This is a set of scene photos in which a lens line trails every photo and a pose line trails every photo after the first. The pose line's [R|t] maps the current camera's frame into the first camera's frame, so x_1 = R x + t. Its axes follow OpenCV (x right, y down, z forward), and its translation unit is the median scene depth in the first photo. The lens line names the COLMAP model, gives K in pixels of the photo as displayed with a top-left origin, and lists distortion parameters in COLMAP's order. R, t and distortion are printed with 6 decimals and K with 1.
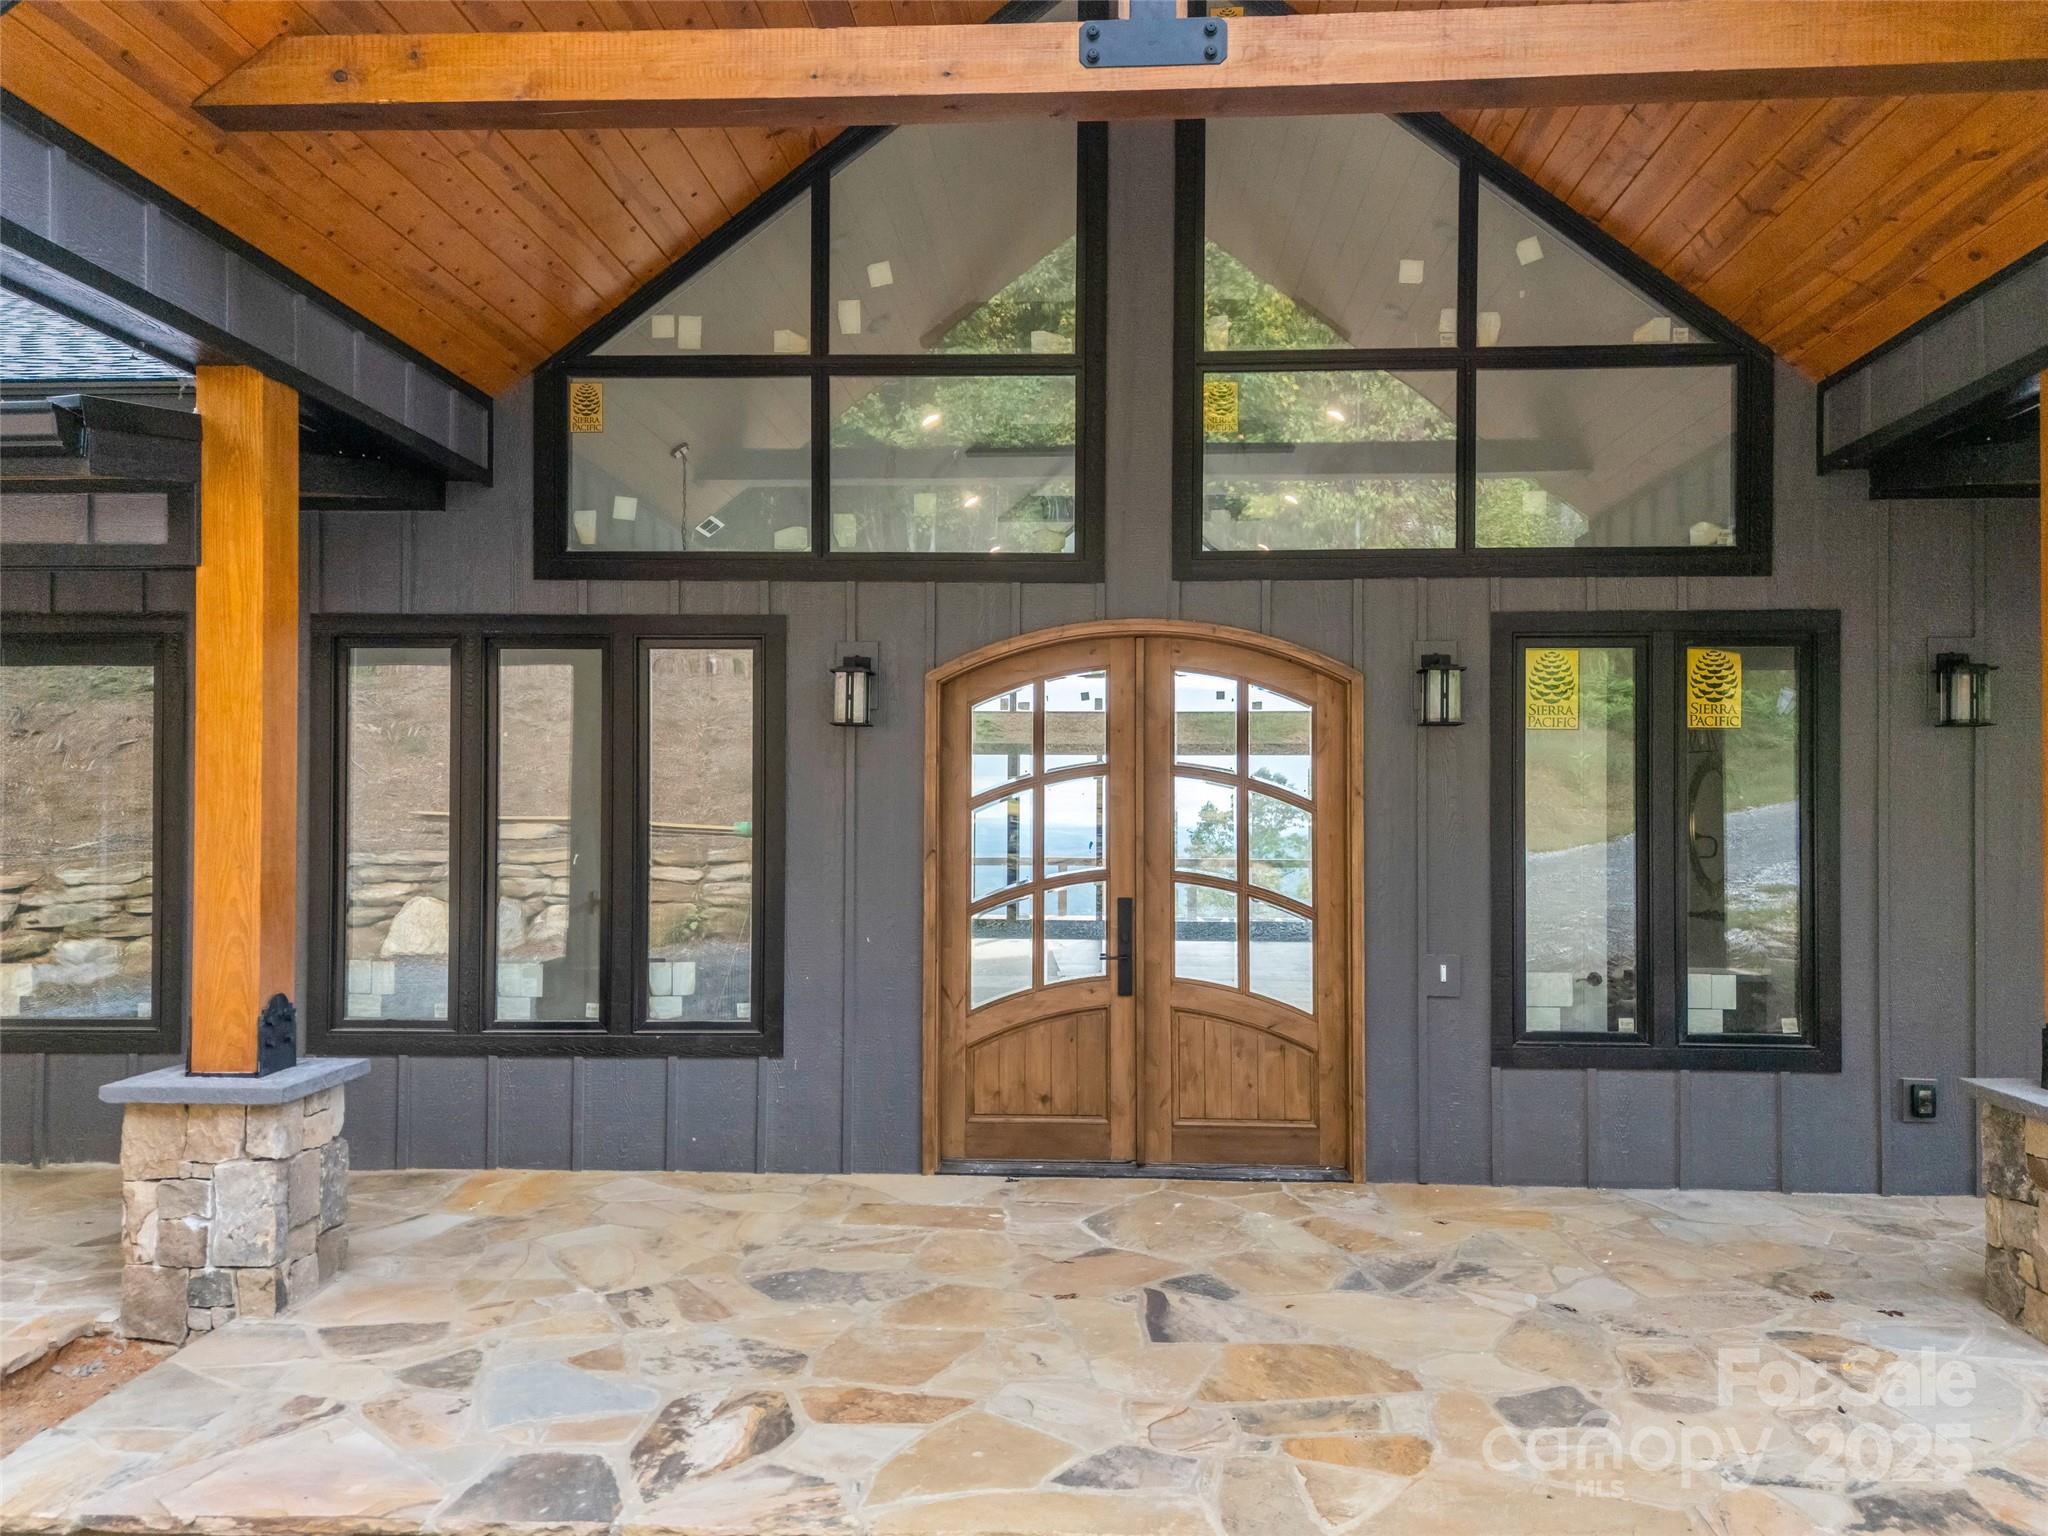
lens RADIAL K [[1545.1, 0, 1046.0], [0, 1545.1, 772.7], [0, 0, 1]] dist [0.072554, -0.053383]
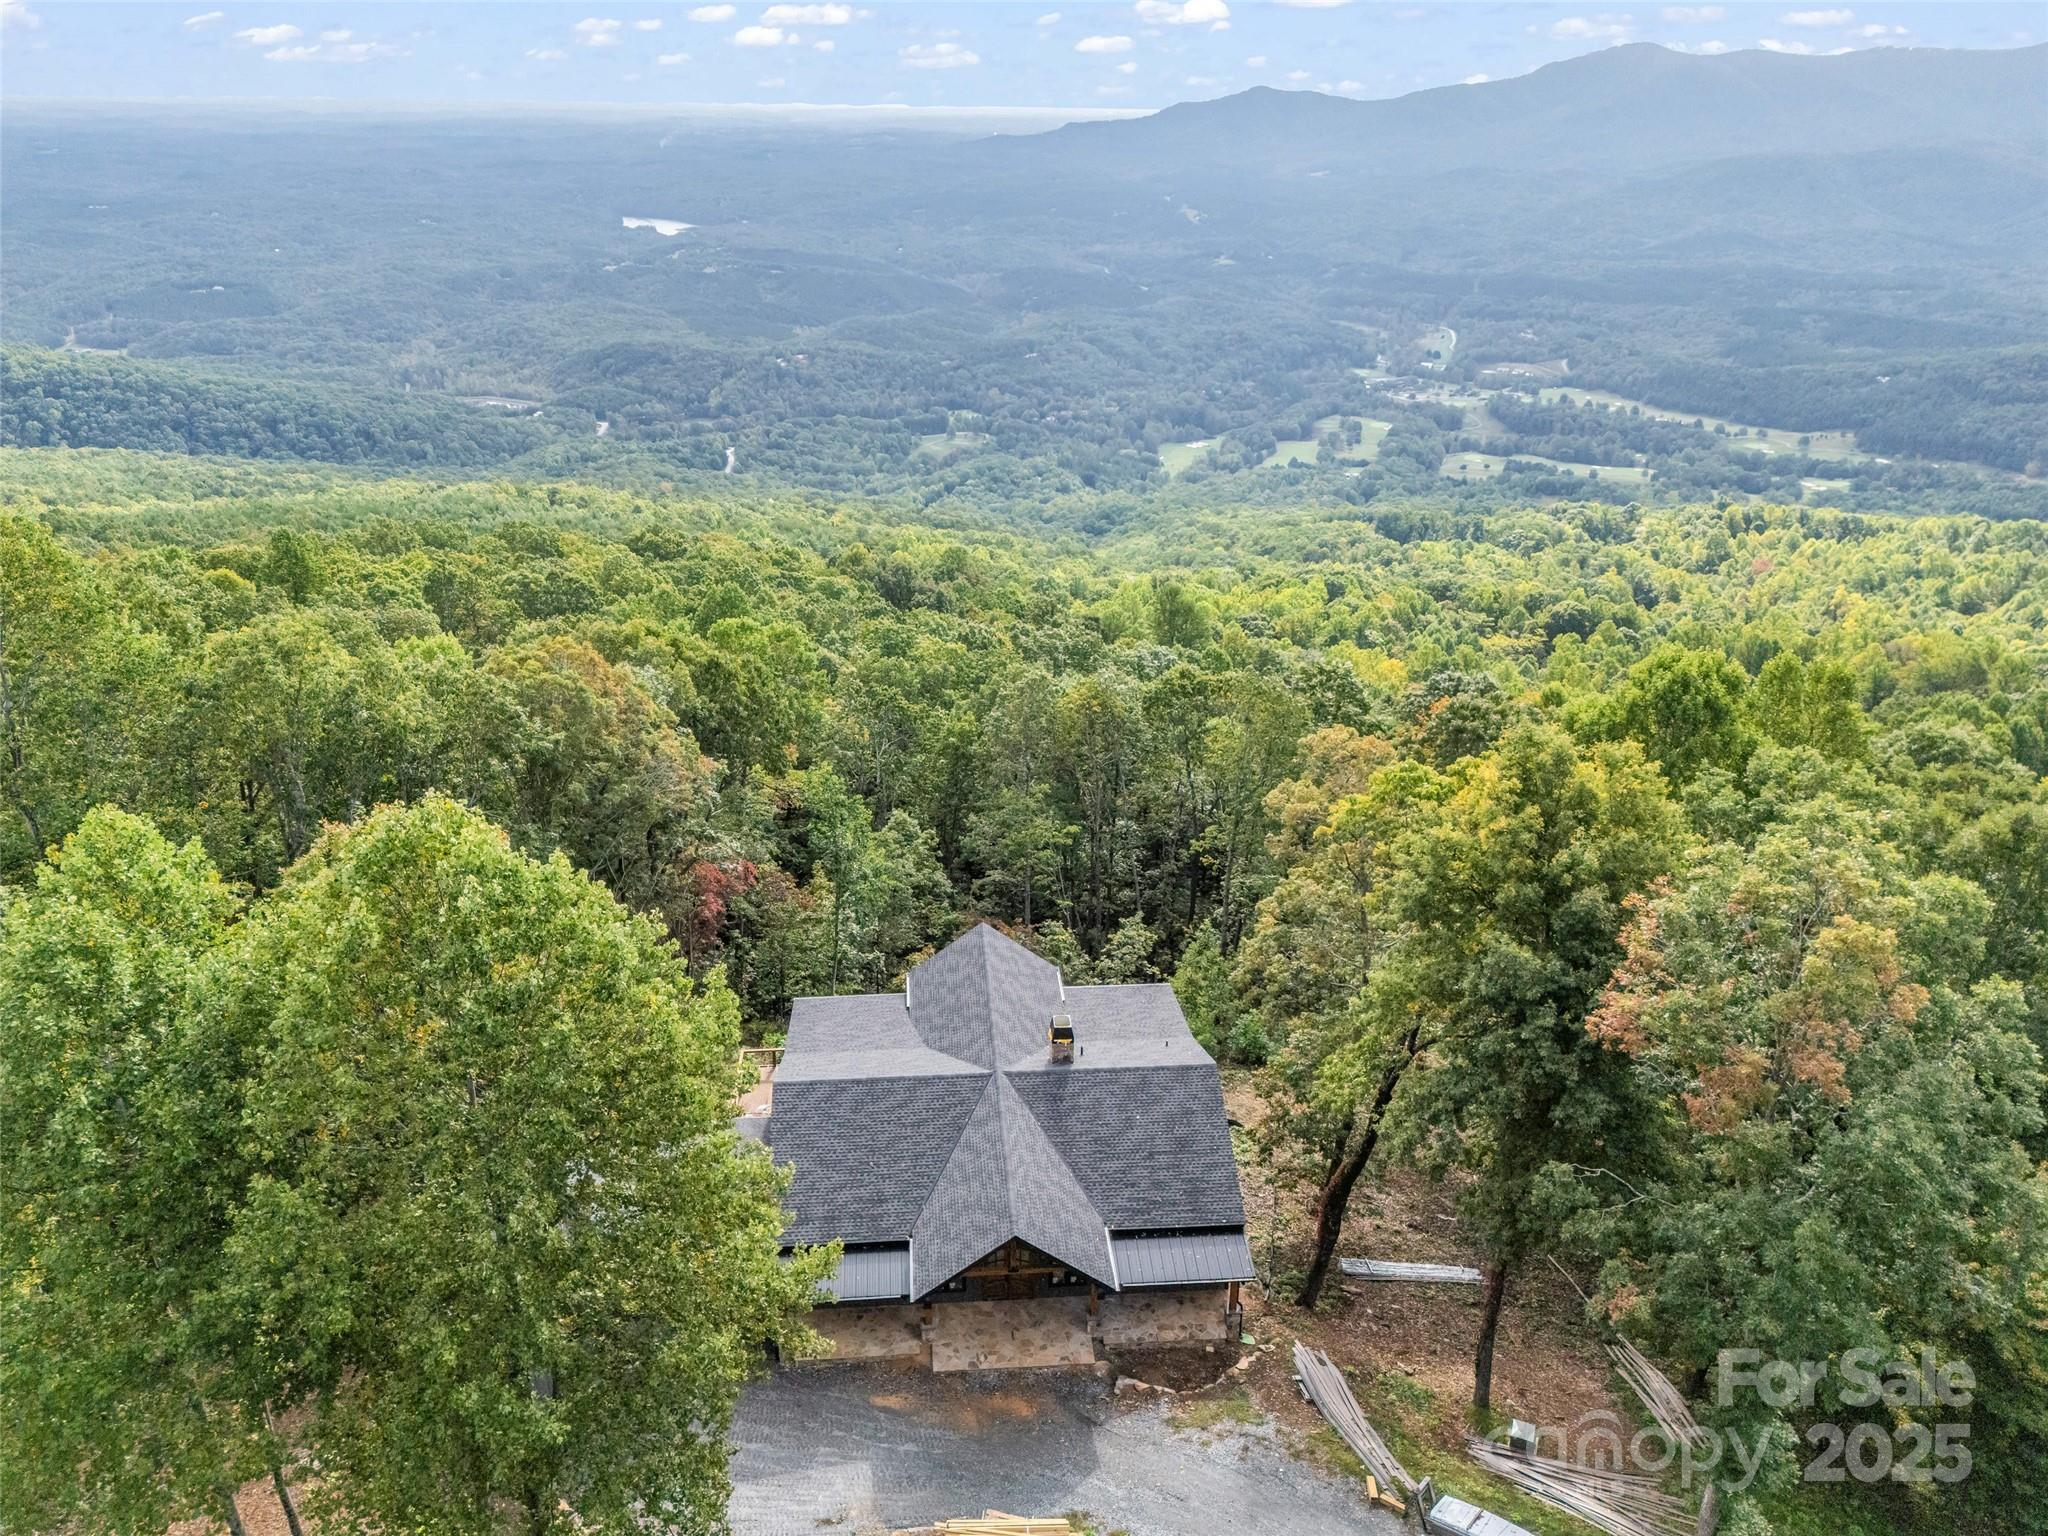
lens RADIAL K [[1537.6, 0, 1031.8], [0, 1537.6, 745.0], [0, 0, 1]] dist [0.070184, -0.059115]
pose [[0.991683, -0.046339, 0.120076, -0.784738], [-0.006873, 0.912542, 0.408924, -6.797773], [-0.128524, -0.406349, 0.904634, -6.213716]]
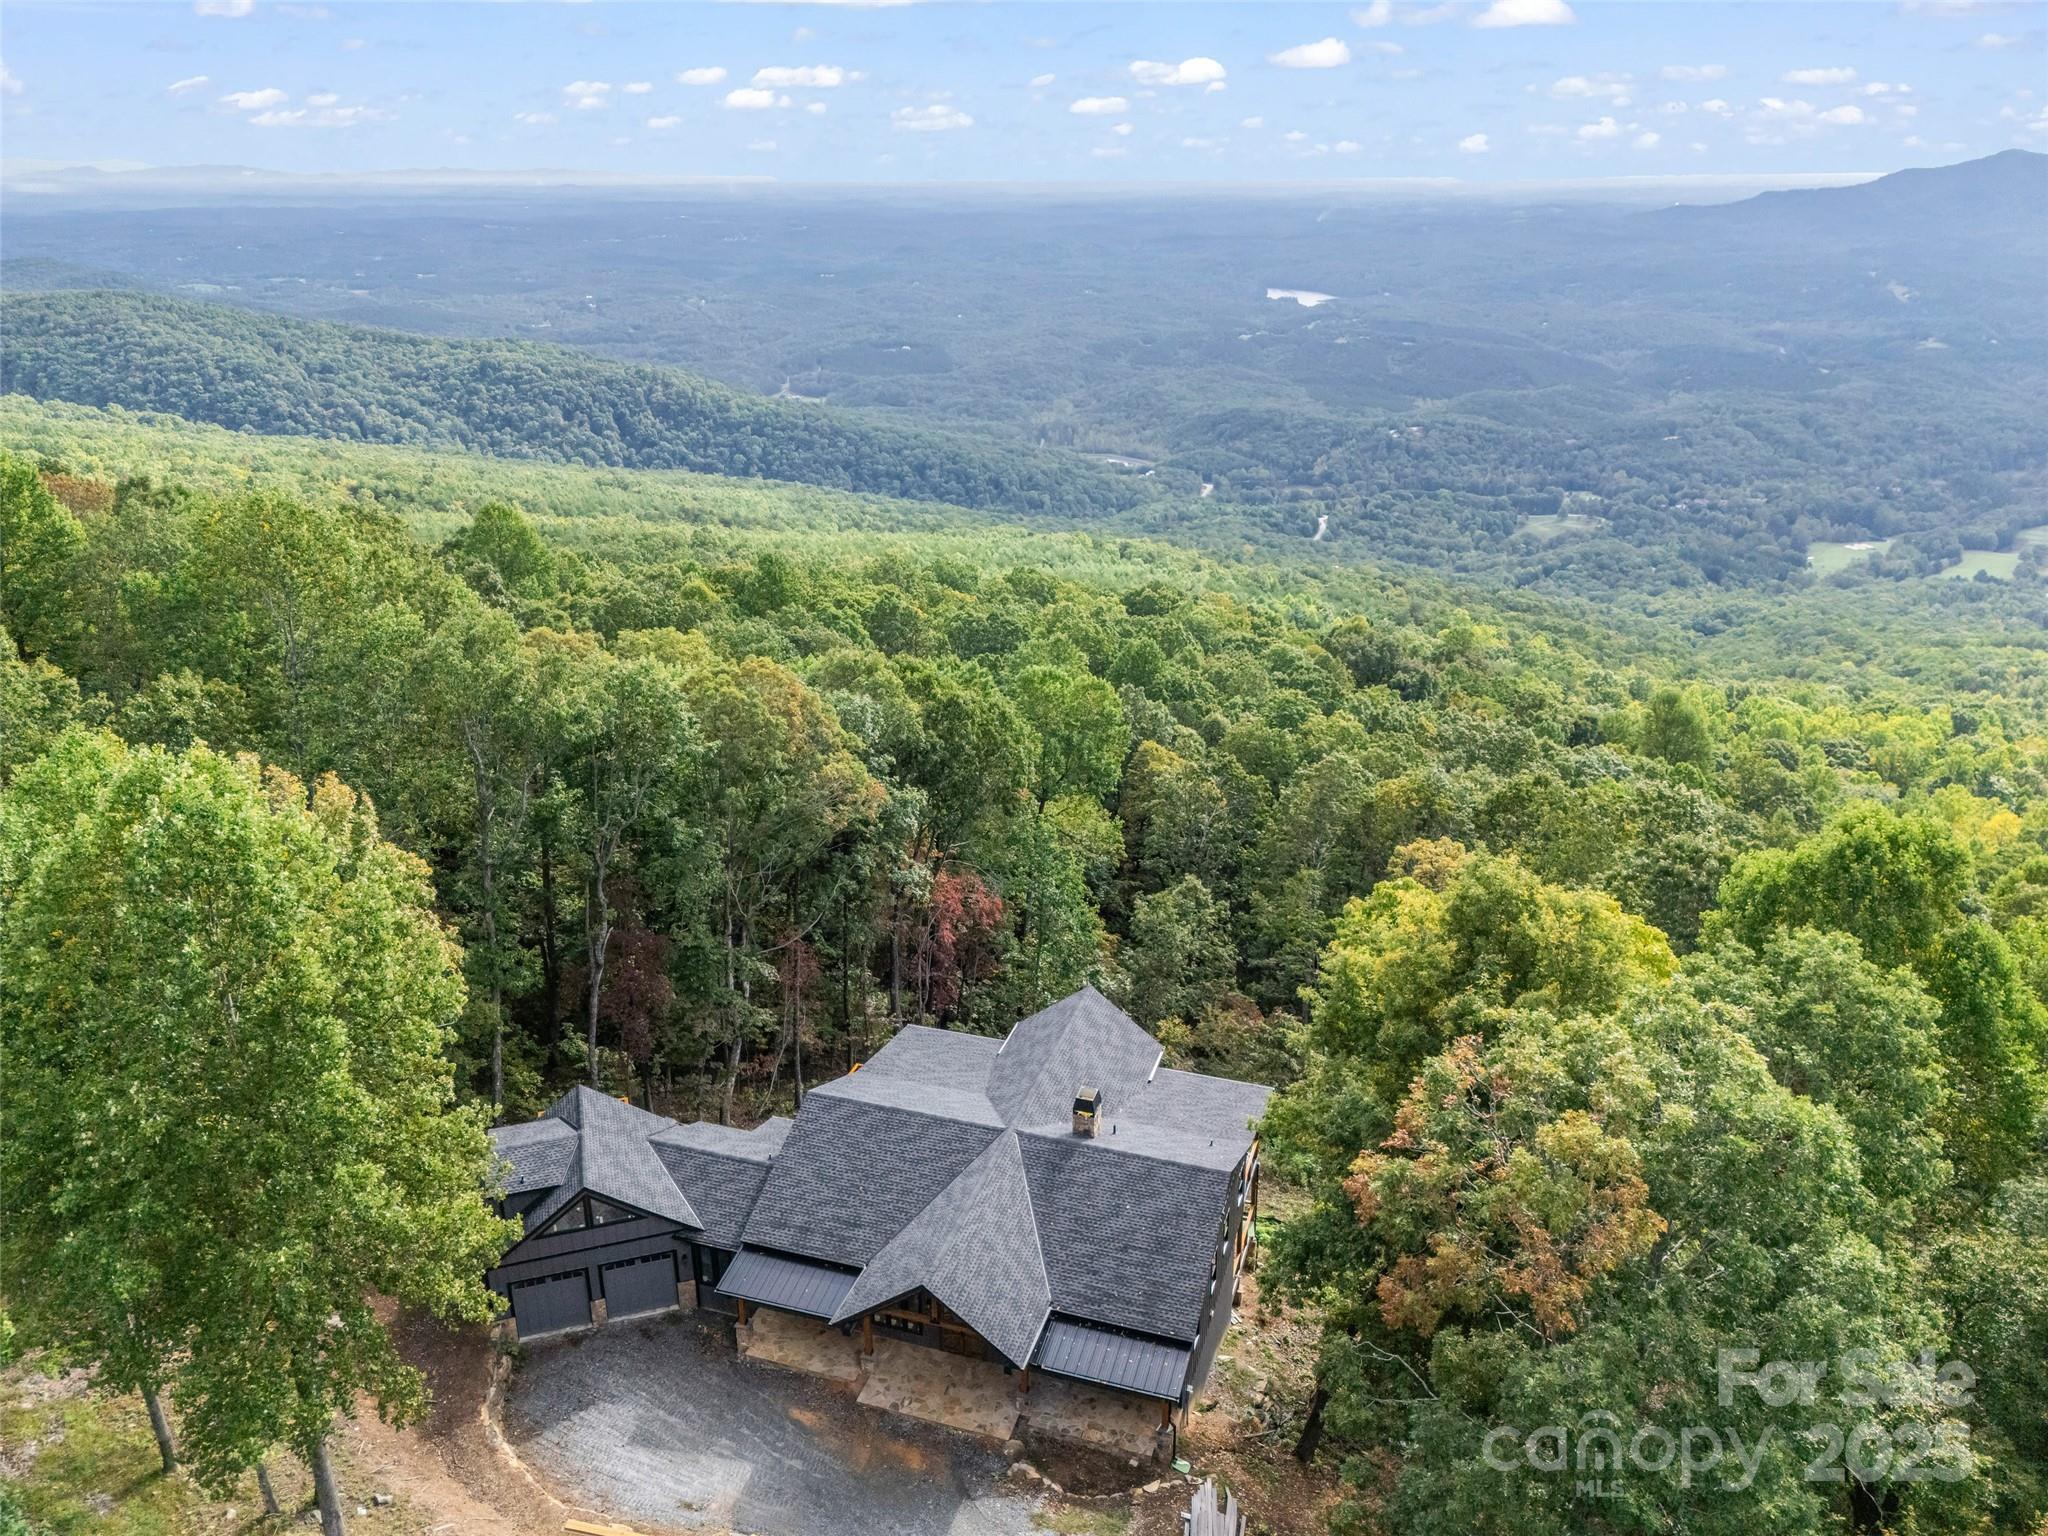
lens RADIAL K [[1545.1, 0, 1046.0], [0, 1545.1, 772.7], [0, 0, 1]] dist [0.072554, -0.053383]
pose [[0.967664, 0.096843, -0.232911, 2.463726], [0.001218, 0.921558, 0.388239, -6.773763], [0.252239, -0.375969, 0.891641, -5.994447]]
